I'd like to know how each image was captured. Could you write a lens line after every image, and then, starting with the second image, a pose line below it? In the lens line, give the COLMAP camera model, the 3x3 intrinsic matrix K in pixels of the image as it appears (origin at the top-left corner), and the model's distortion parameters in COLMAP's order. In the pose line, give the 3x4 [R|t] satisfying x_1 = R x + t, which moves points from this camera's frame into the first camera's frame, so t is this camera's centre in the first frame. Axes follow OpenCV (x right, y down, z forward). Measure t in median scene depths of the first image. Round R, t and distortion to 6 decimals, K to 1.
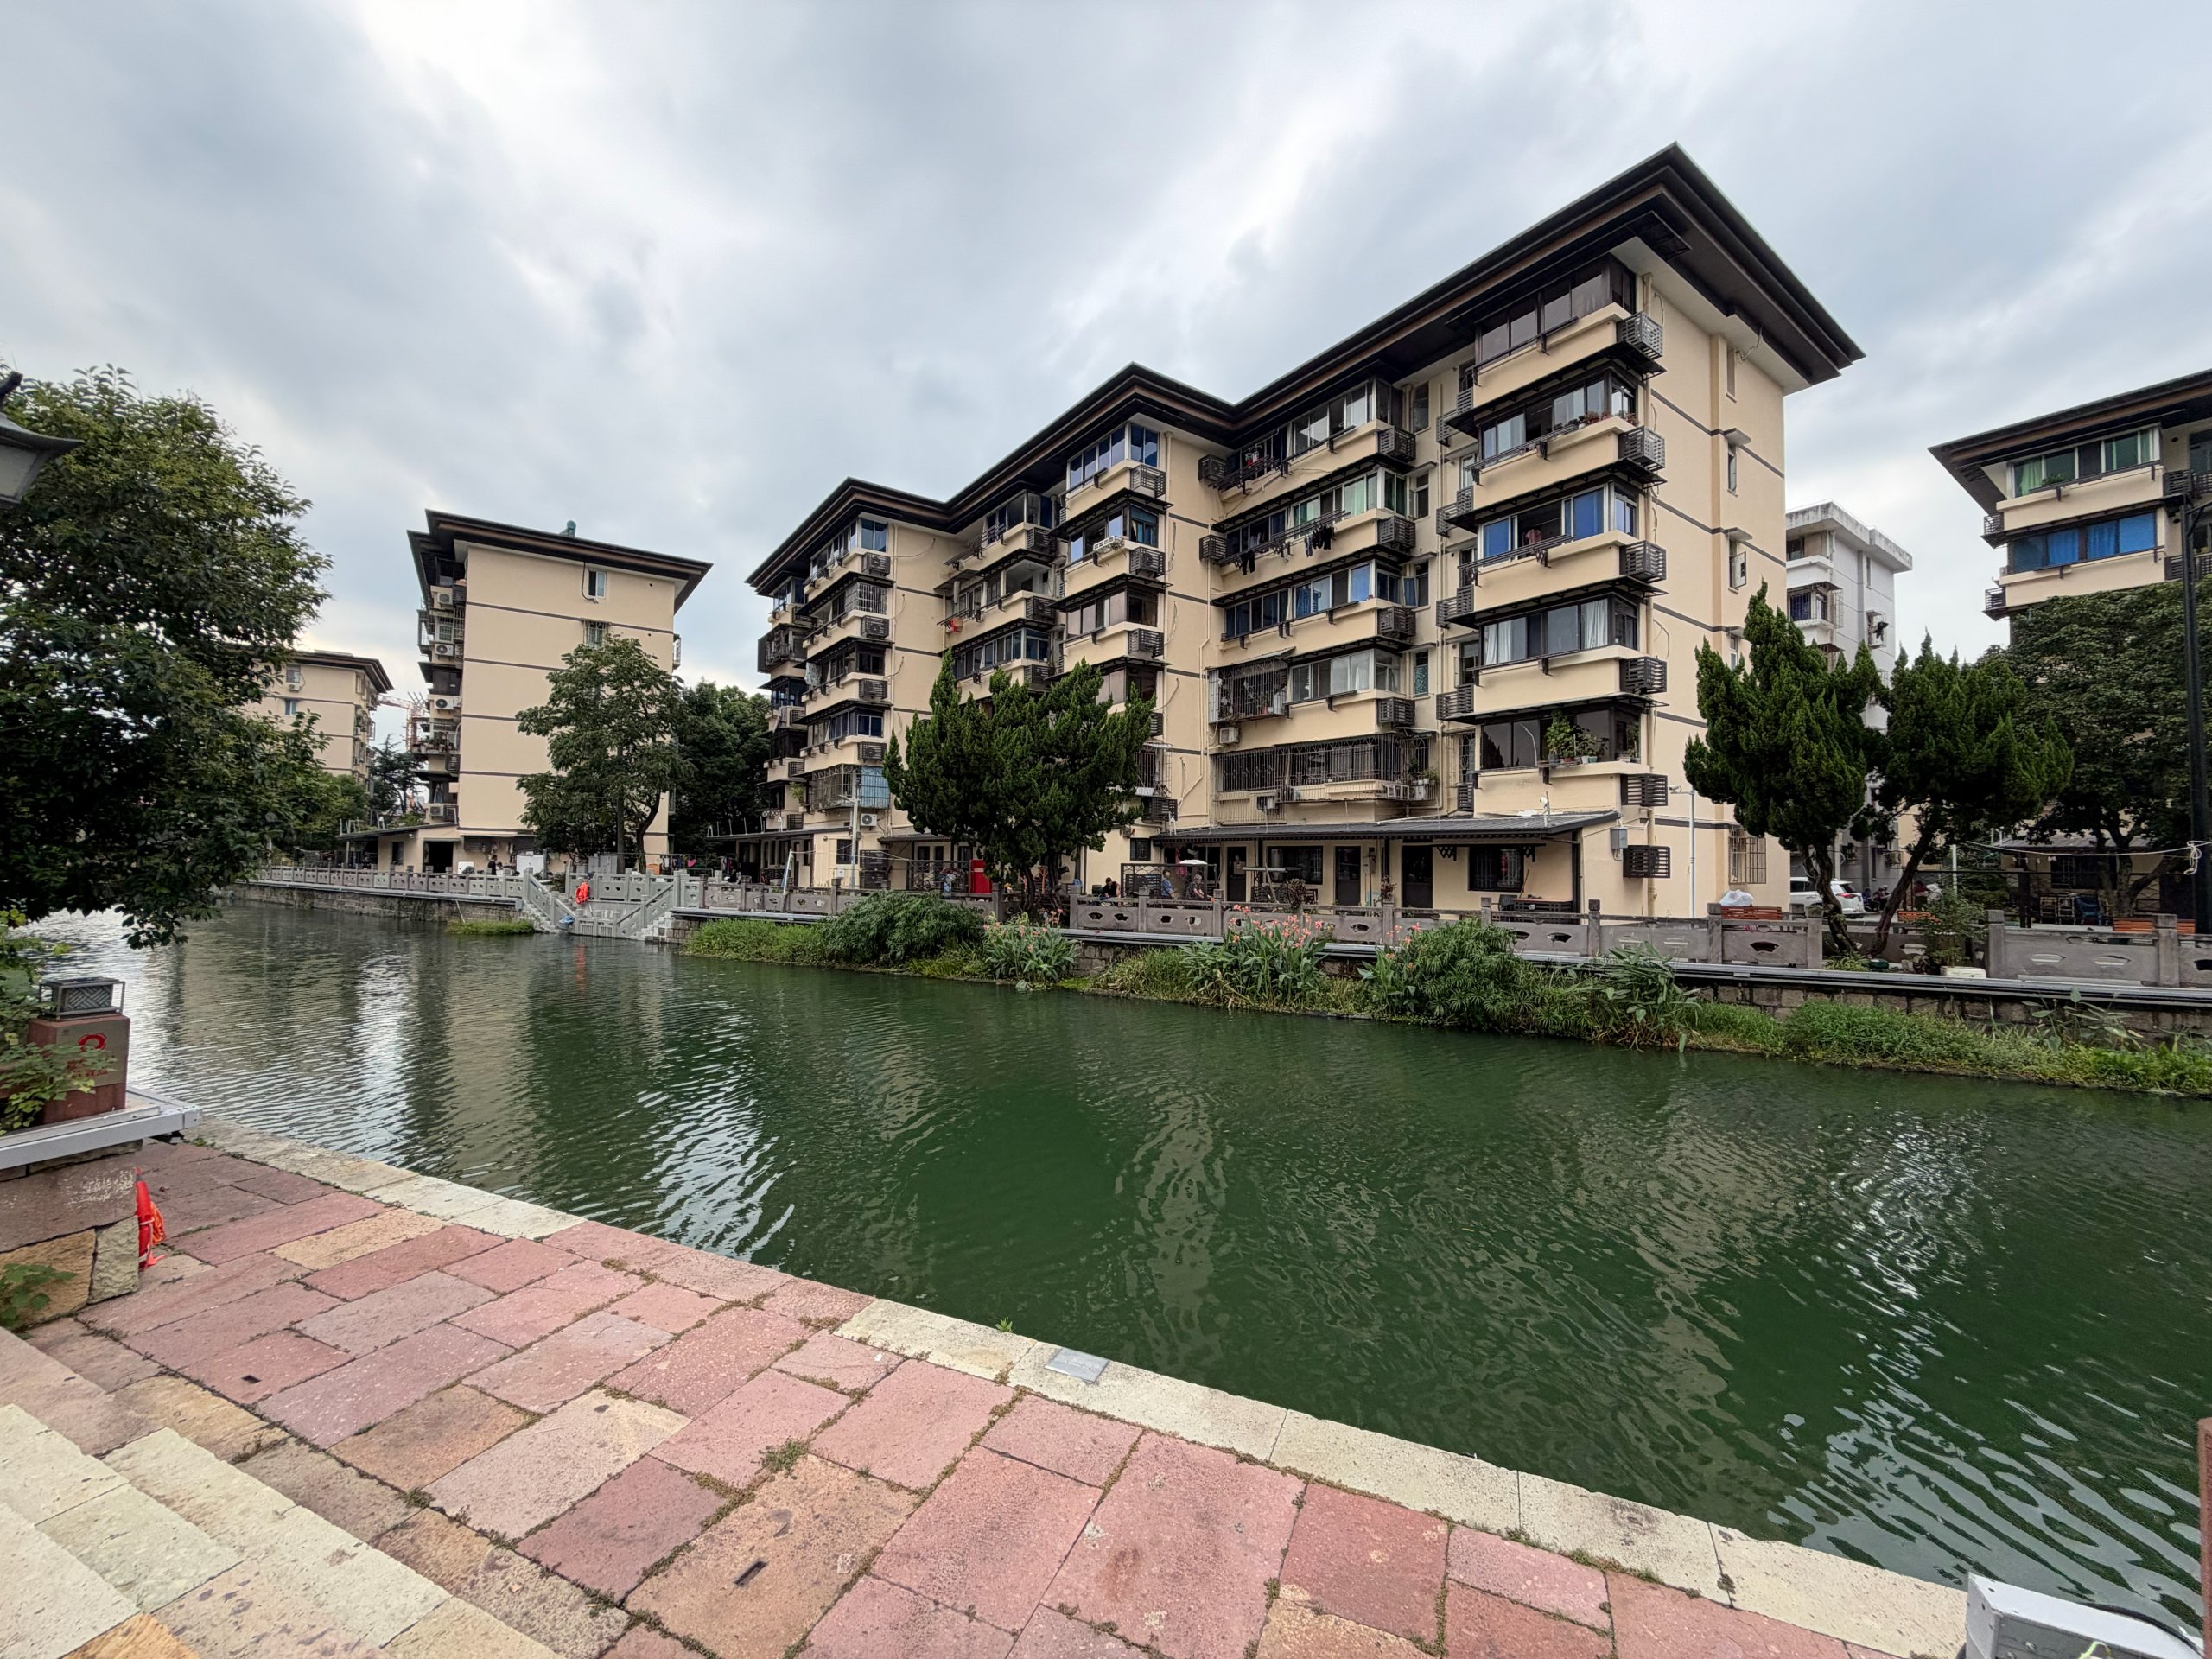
lens RADIAL K [[881.2, 0, 1104.2], [0, 881.2, 840.9], [0, 0, 1]] dist [0.016435, -0.000045]
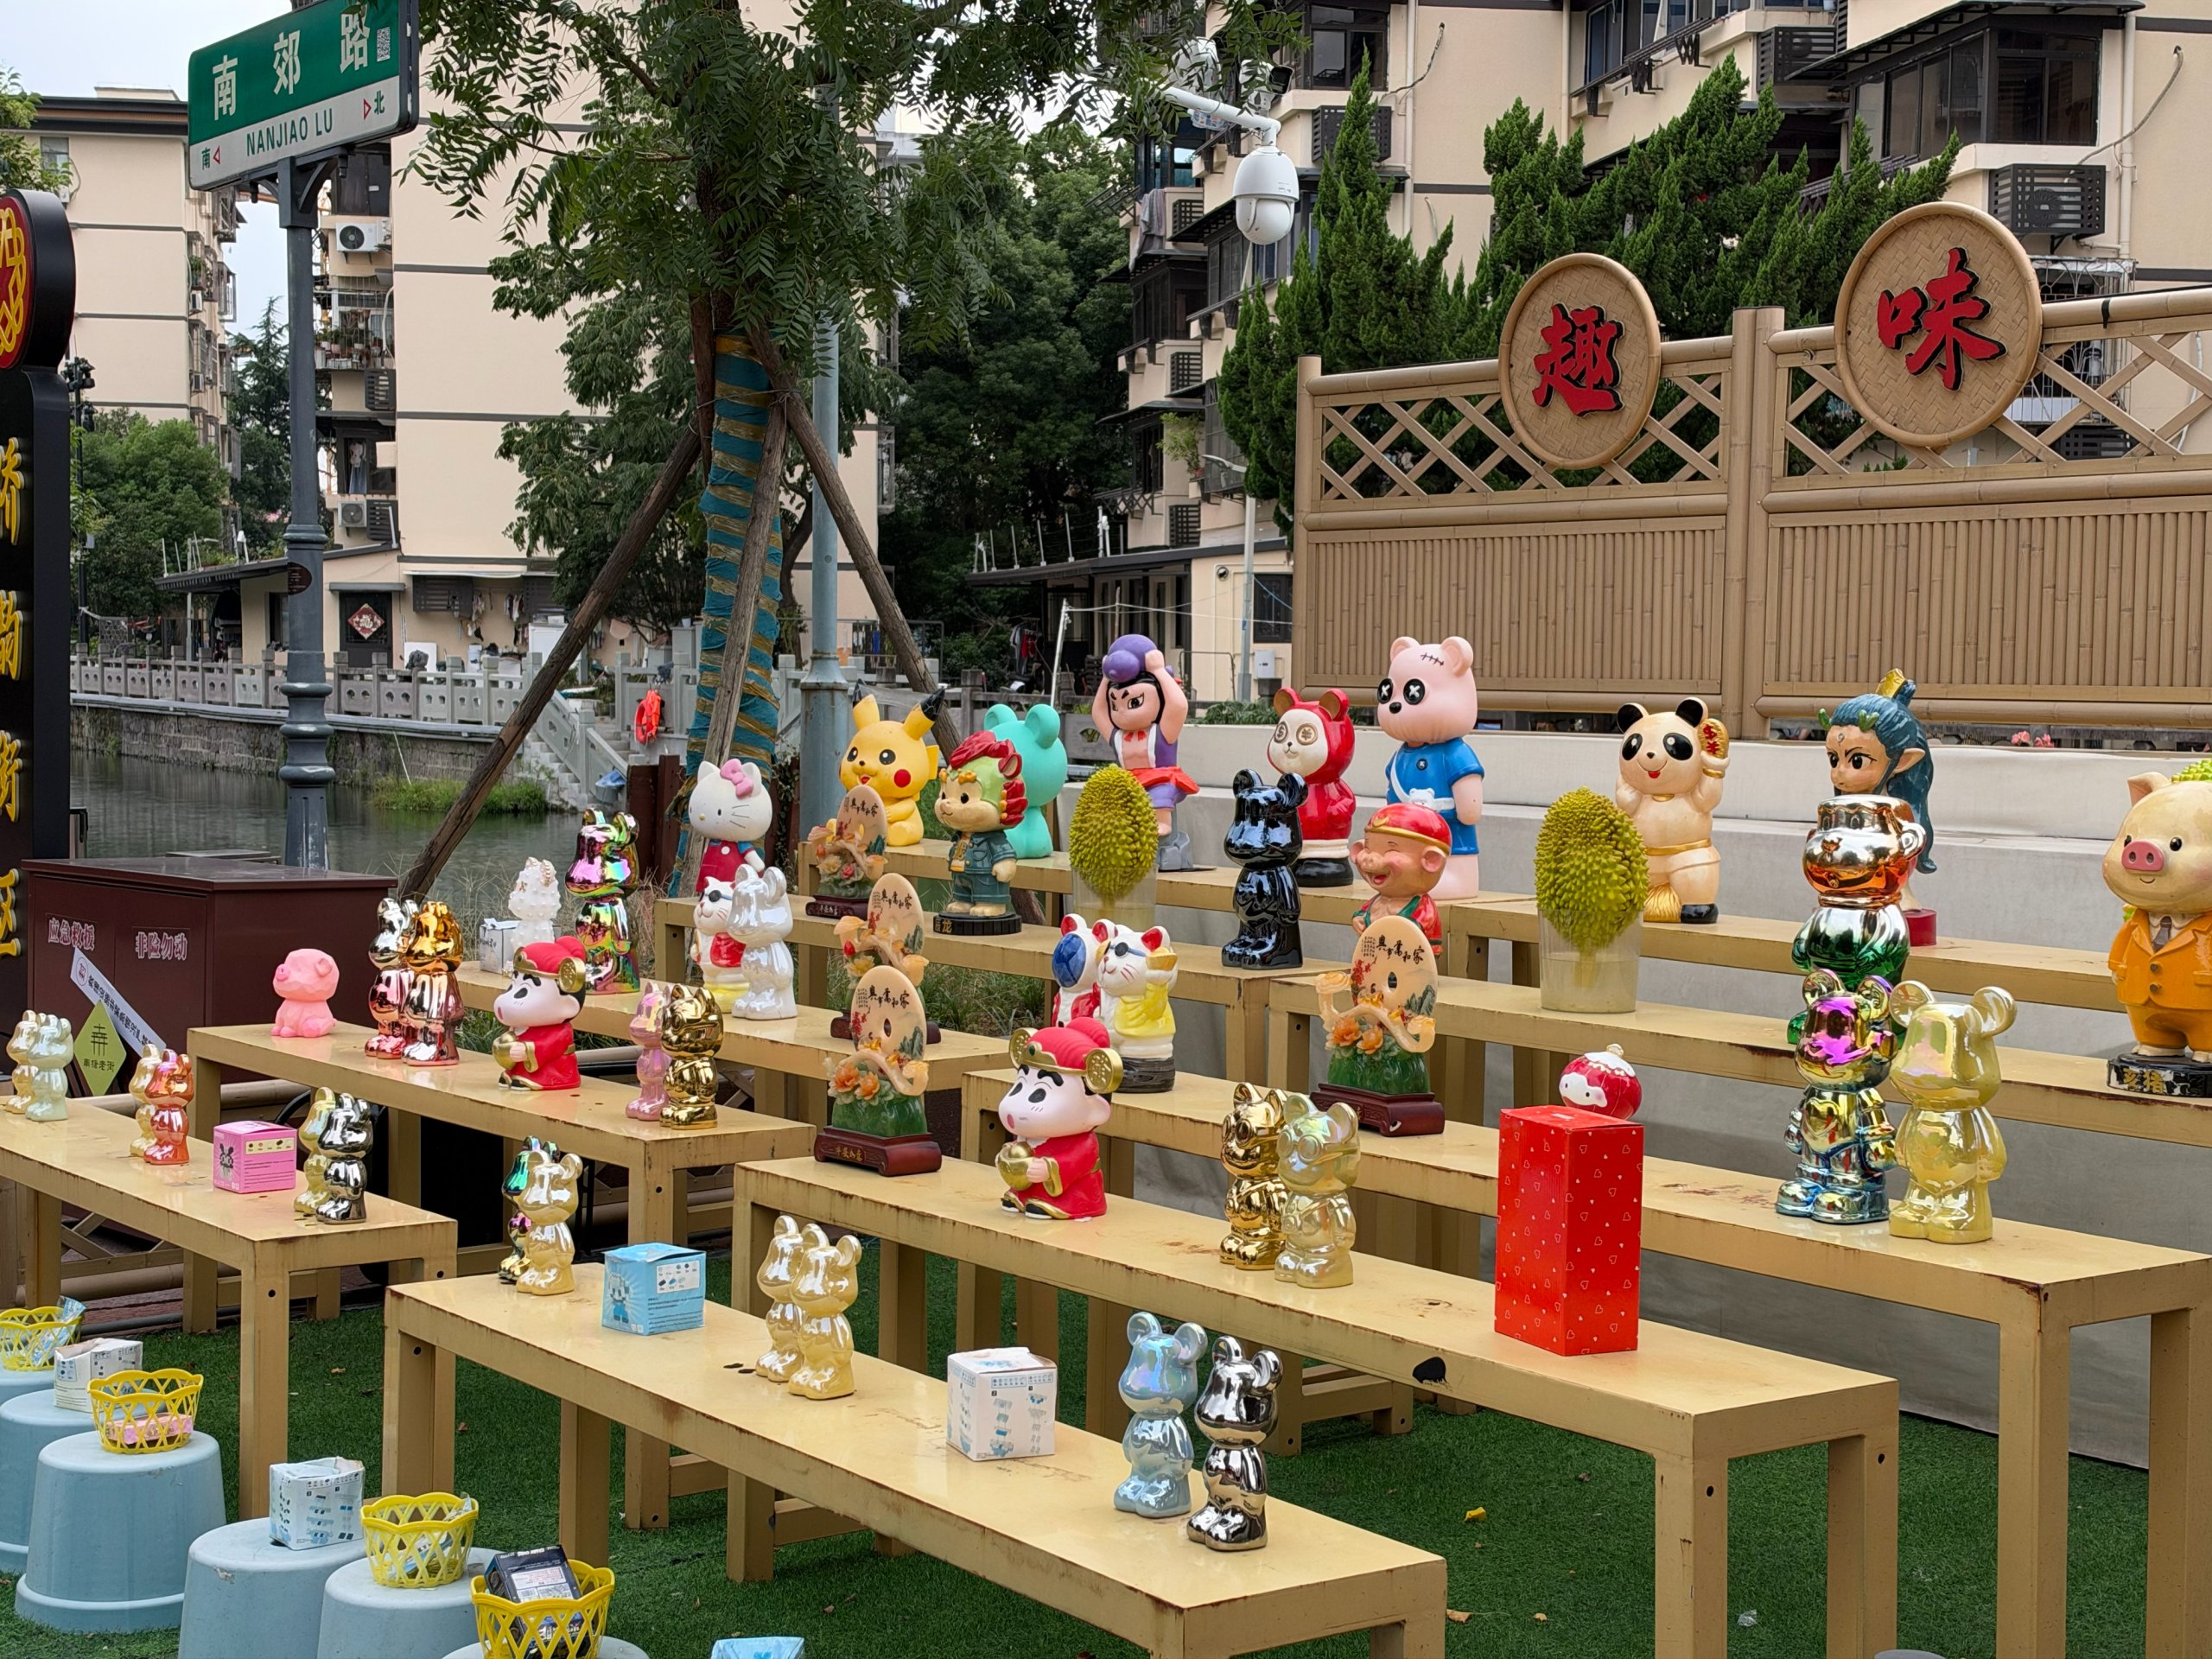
lens RADIAL K [[3100.6, 0, 1106.0], [0, 3100.6, 829.5], [0, 0, 1]] dist [0.211816, -0.020820]
pose [[0.910566, 0.020387, -0.412860, 0.141911], [0.012791, 0.996915, 0.077438, 0.002850], [0.413165, -0.075793, 0.907497, -0.151610]]
